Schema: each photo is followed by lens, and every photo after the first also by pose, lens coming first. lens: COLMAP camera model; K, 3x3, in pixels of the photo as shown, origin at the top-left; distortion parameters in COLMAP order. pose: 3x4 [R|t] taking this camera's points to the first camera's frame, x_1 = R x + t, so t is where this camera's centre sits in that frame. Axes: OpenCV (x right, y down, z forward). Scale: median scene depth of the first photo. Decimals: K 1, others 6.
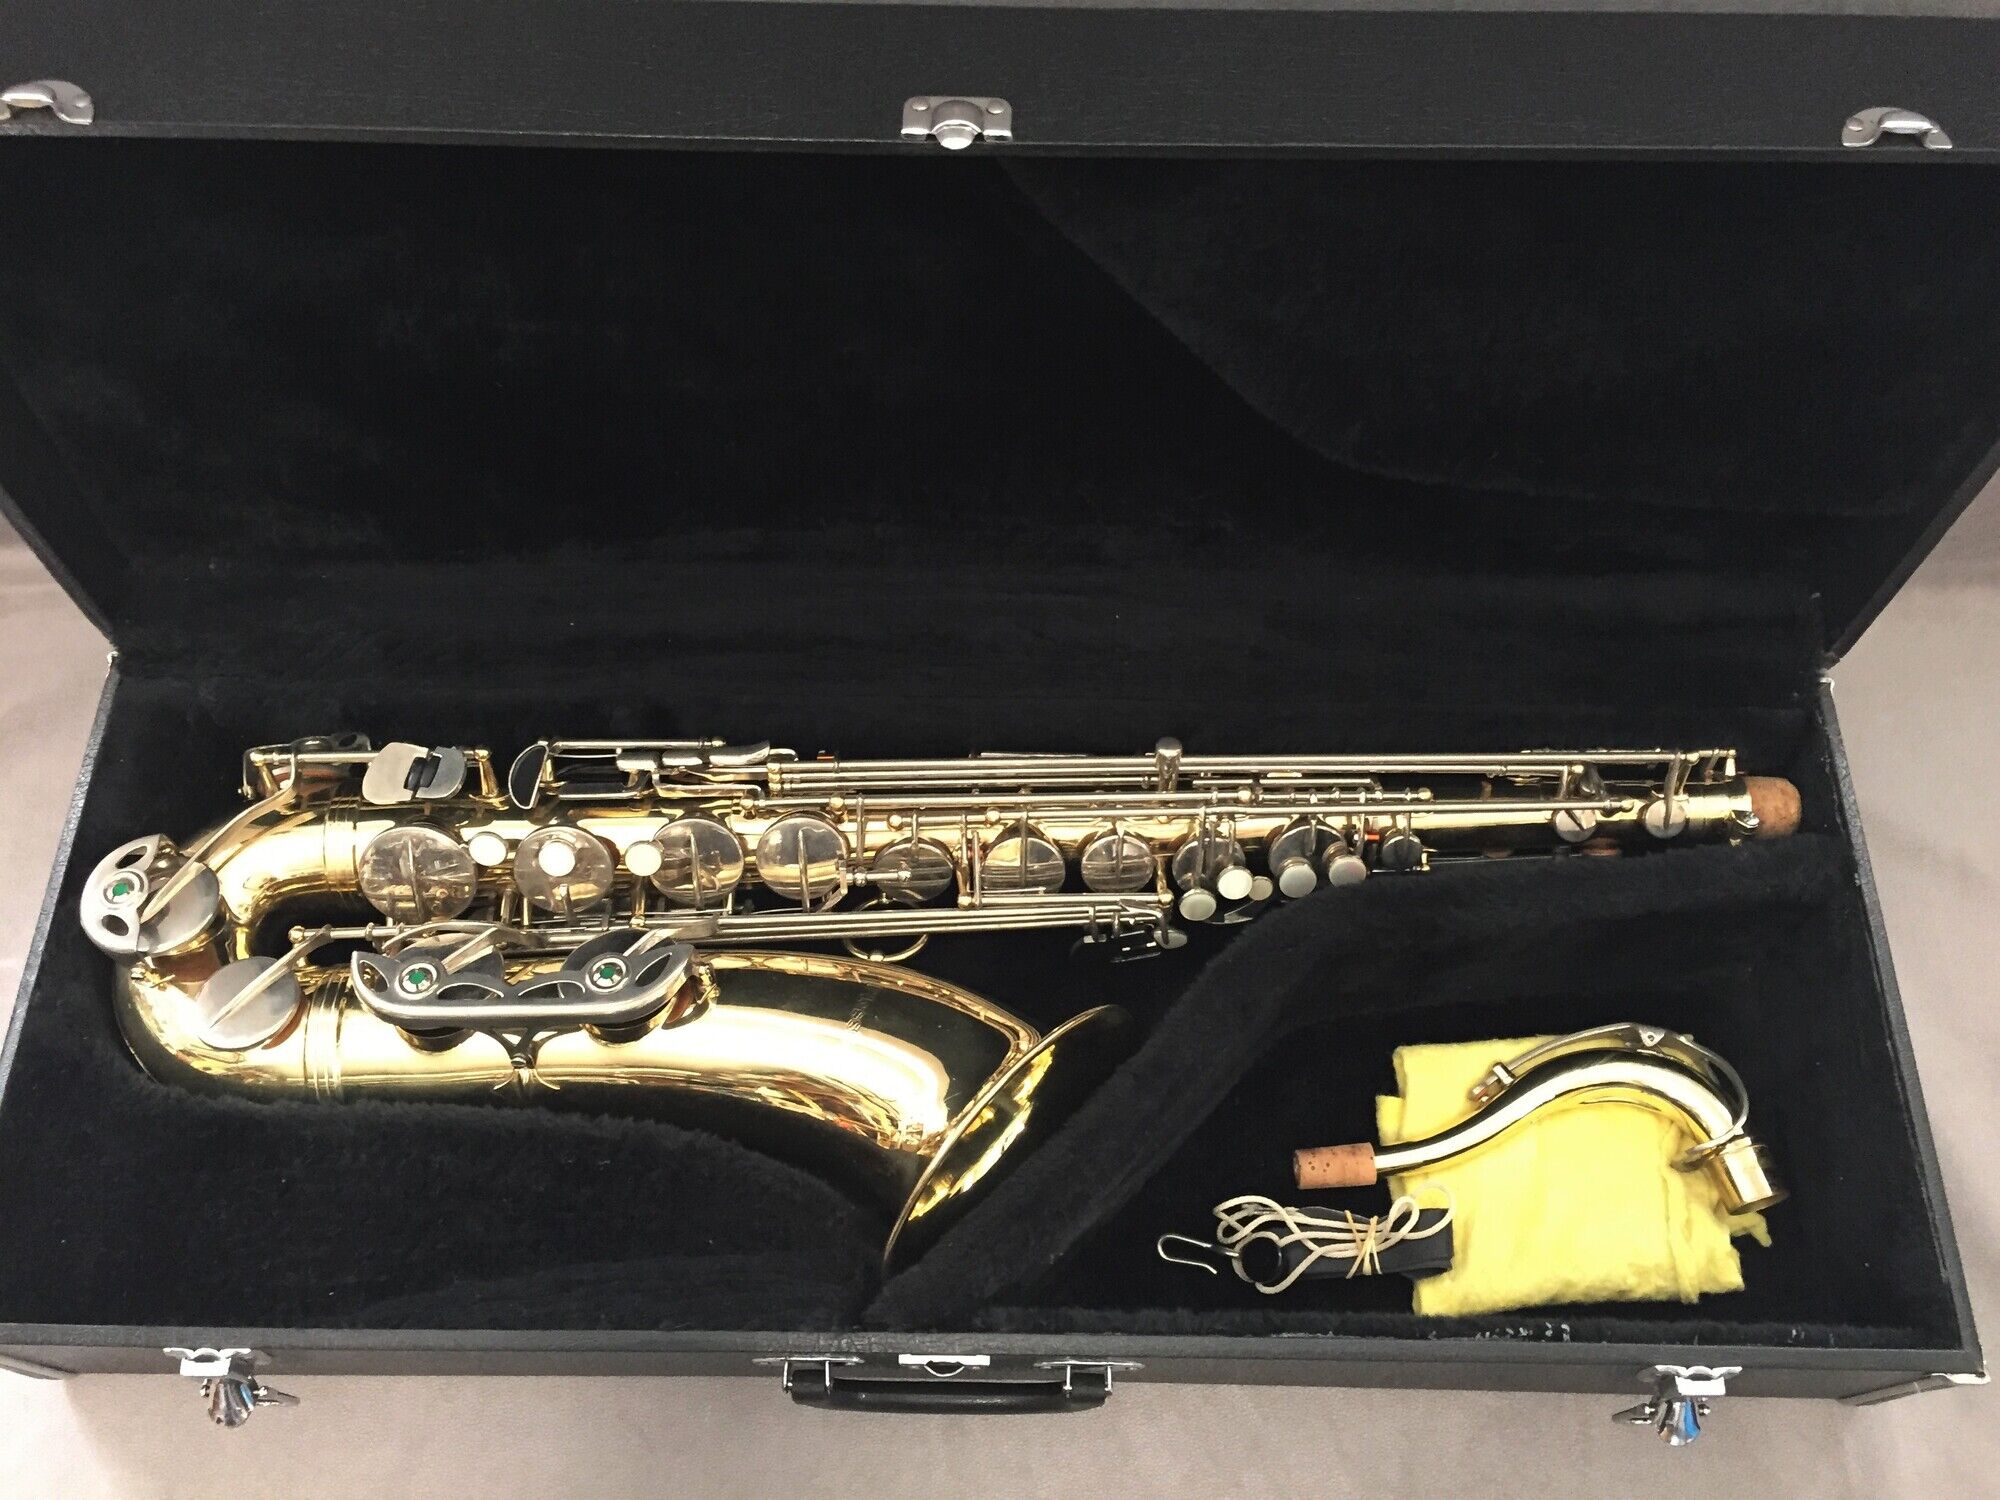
lens RADIAL K [[1707.7, 0, 1015.1], [0, 1707.7, 747.3], [0, 0, 1]] dist [0.046991, -0.088140]
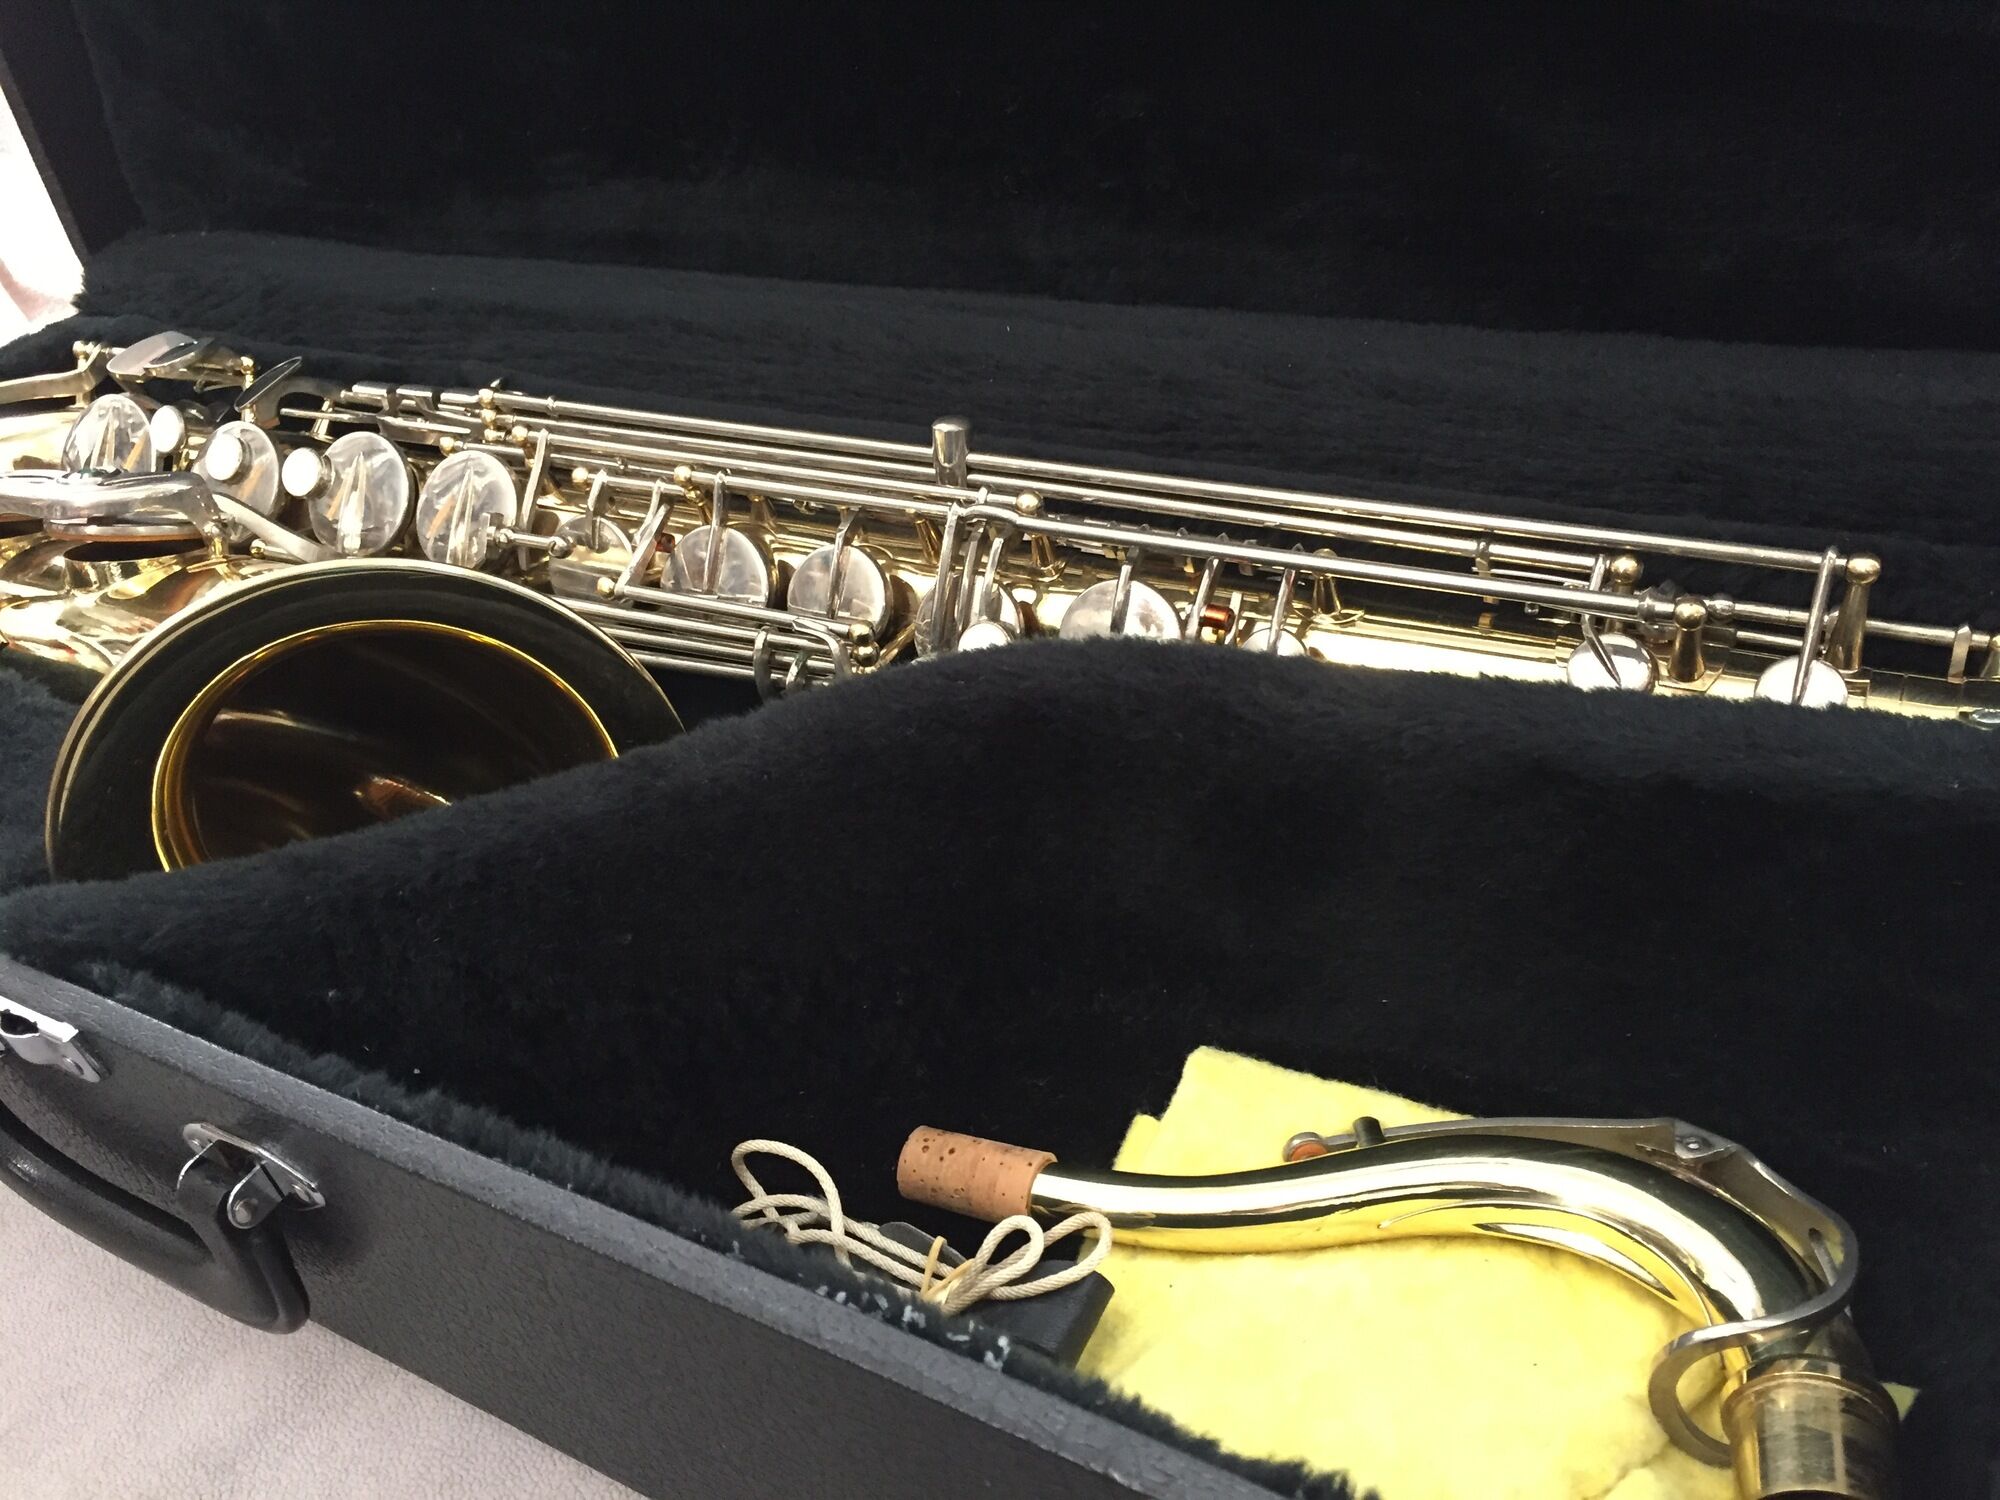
lens RADIAL K [[1712.1, 0, 998.3], [0, 1712.1, 756.8], [0, 0, 1]] dist [0.063241, -0.085553]
pose [[0.863824, 0.184043, -0.468974, 0.425464], [-0.358049, 0.879142, -0.314500, 0.301810], [0.354413, 0.439588, 0.825320, 0.524301]]
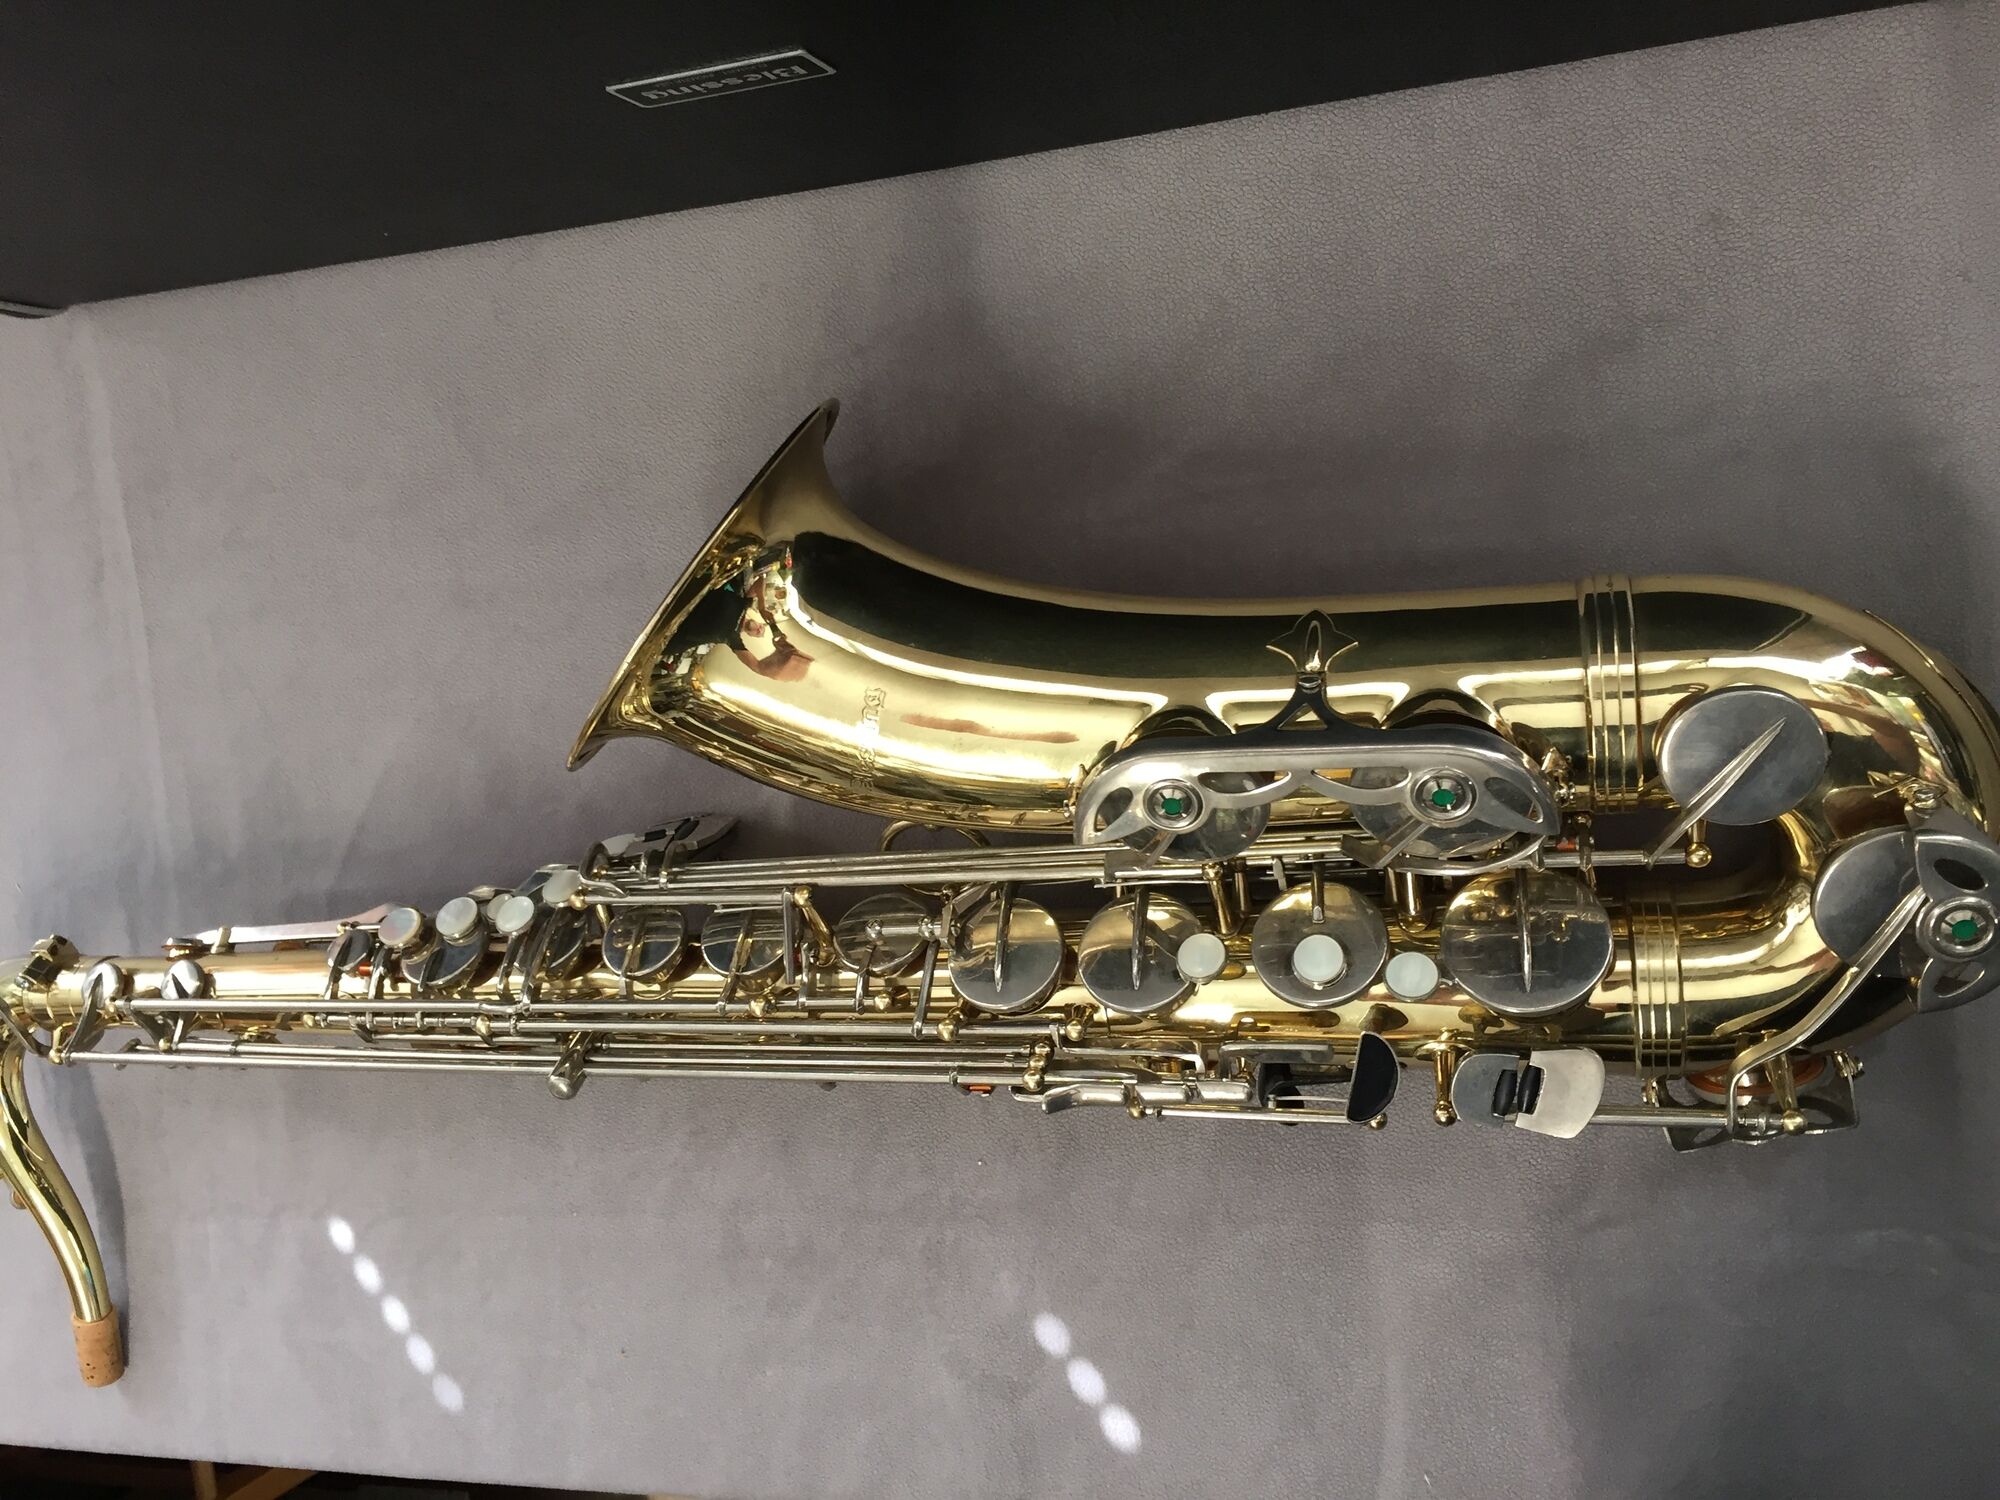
lens RADIAL K [[1707.7, 0, 1015.1], [0, 1707.7, 747.3], [0, 0, 1]] dist [0.046991, -0.088140]
pose [[-0.958092, 0.020030, 0.285761, -0.345977], [0.017091, -0.991779, 0.126819, 0.059603], [0.285952, 0.126388, 0.949872, 0.274079]]
